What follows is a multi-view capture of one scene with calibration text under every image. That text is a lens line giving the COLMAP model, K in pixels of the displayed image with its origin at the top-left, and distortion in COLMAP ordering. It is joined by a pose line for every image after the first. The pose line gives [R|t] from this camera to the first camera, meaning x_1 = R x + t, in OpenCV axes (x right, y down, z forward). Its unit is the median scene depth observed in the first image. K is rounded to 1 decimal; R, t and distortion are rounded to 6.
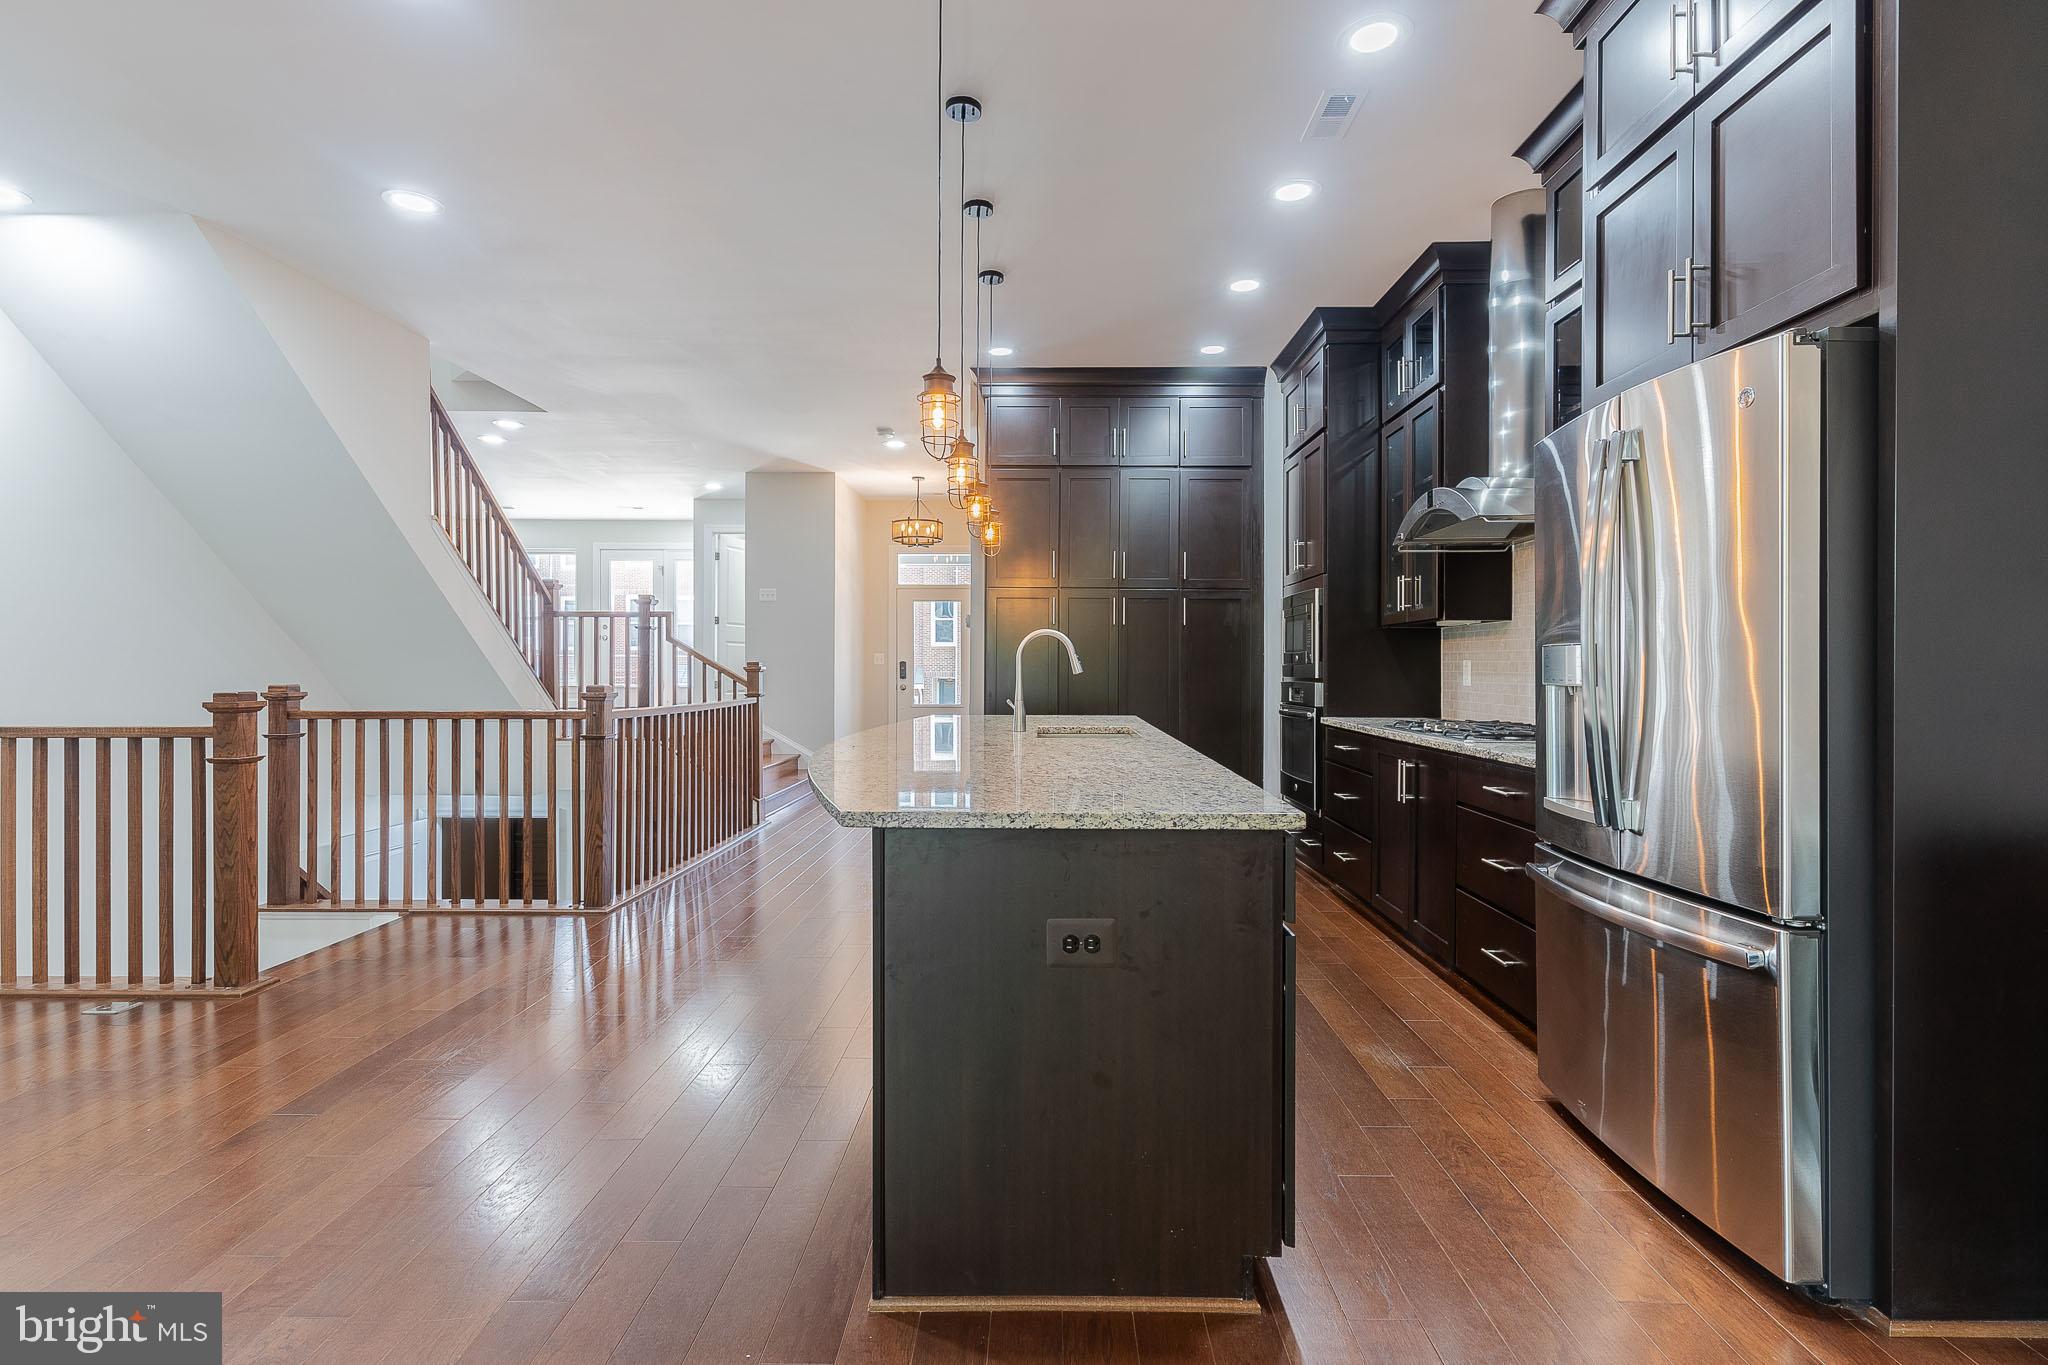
lens RADIAL K [[987.2, 0, 1021.4], [0, 987.2, 670.6], [0, 0, 1]] dist [0.000521, 0.000134]
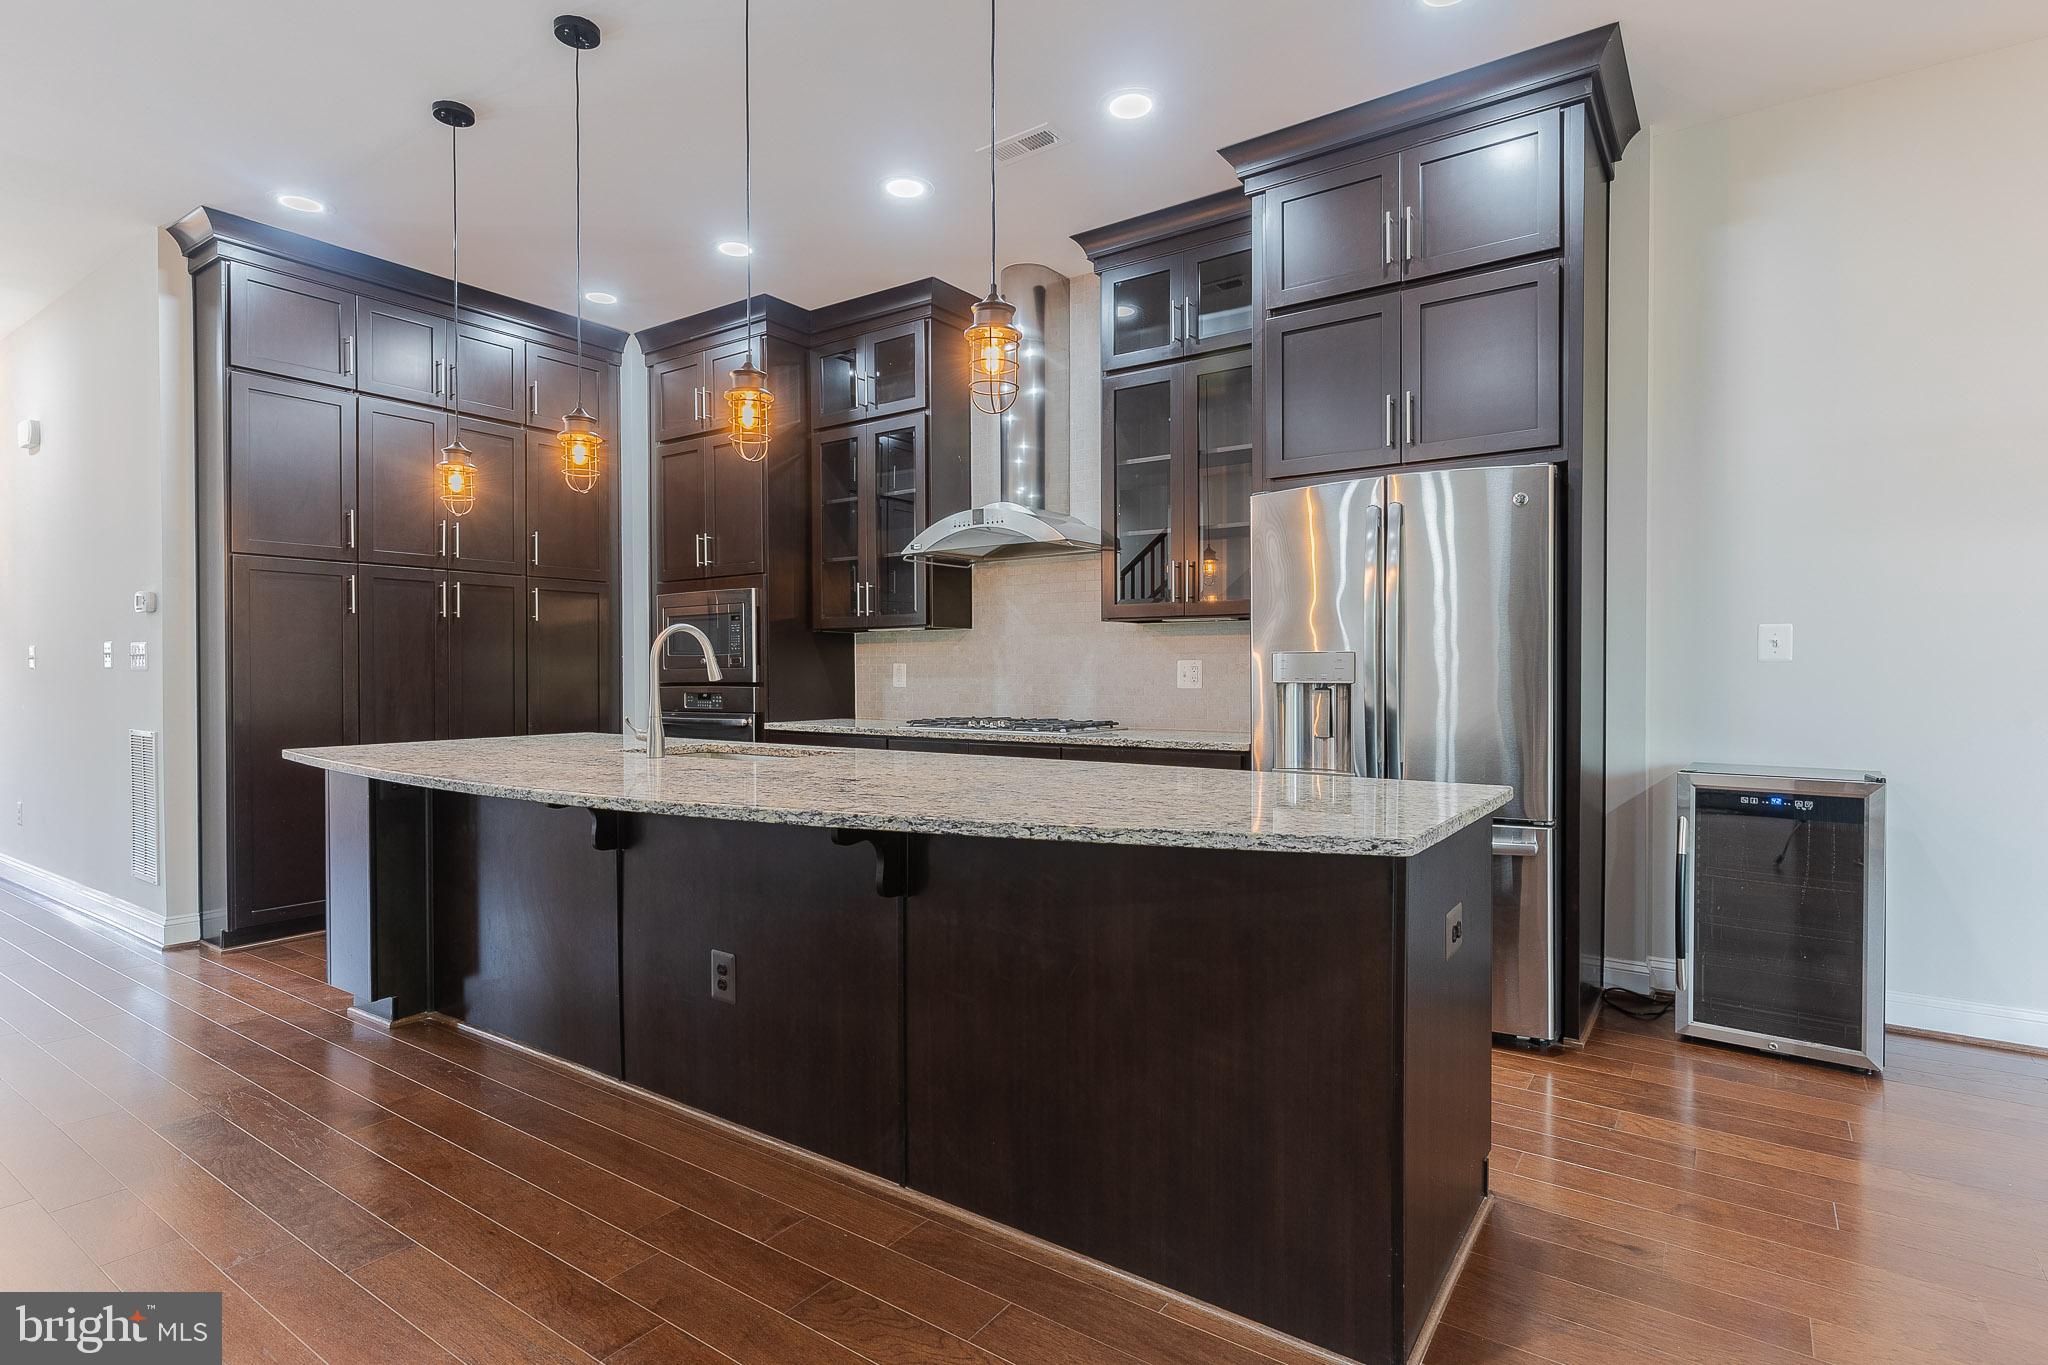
lens RADIAL K [[988.9, 0, 1018.9], [0, 988.9, 667.2], [0, 0, 1]] dist [0.004648, 0.000847]
pose [[0.573526, -0.006620, 0.819161, -0.348321], [0.010612, 0.999943, 0.000651, -0.005161], [-0.819119, 0.008320, 0.573564, 0.257389]]
